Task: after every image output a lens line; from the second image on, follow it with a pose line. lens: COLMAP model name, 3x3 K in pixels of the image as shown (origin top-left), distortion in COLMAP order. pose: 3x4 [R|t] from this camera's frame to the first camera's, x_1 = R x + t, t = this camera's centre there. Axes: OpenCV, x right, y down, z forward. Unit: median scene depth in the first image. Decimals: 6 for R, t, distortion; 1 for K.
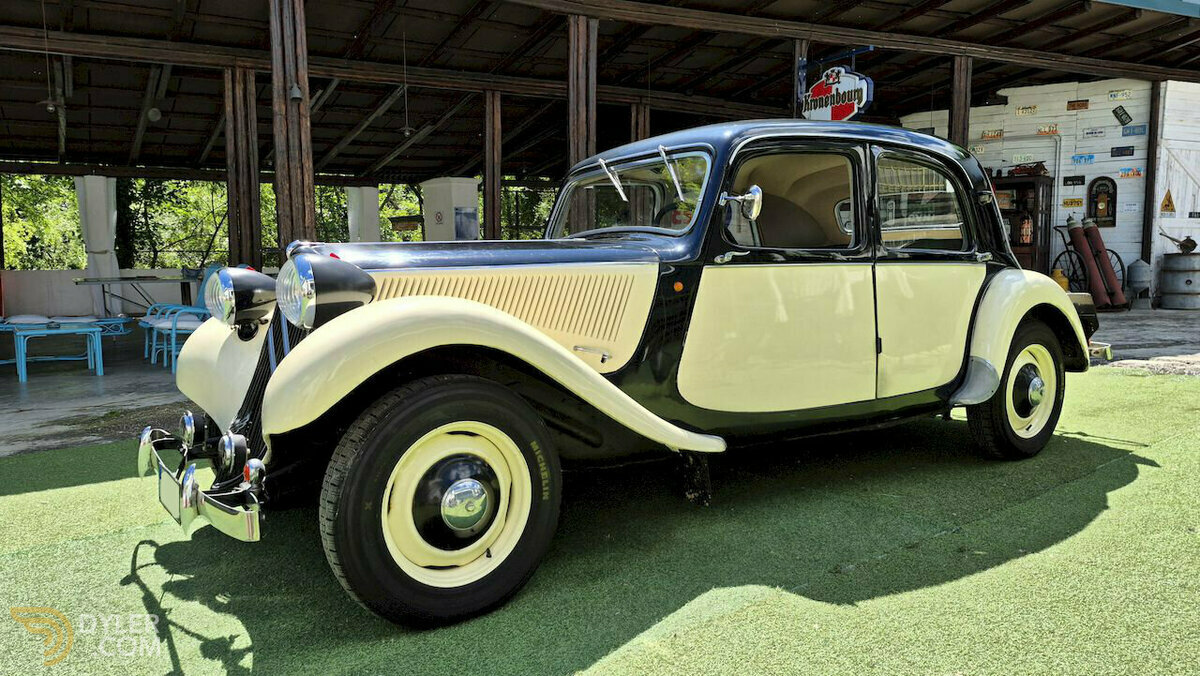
lens RADIAL K [[827.6, 0, 591.1], [0, 827.6, 335.7], [0, 0, 1]] dist [0.109876, -0.122483]
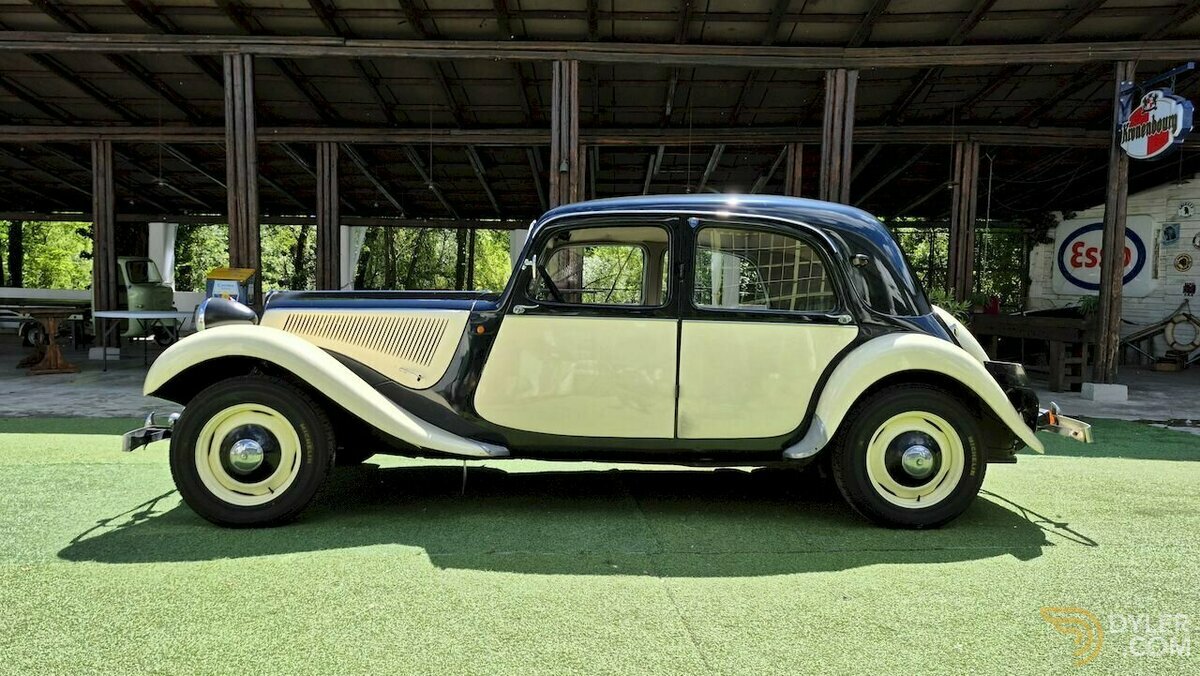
lens RADIAL K [[827.6, 0, 591.1], [0, 827.6, 335.7], [0, 0, 1]] dist [0.109876, -0.122483]
pose [[0.839515, 0.055163, -0.540529, 0.361166], [-0.079444, 0.996604, -0.021680, -0.012879], [0.537497, 0.061143, 0.841046, -0.007497]]
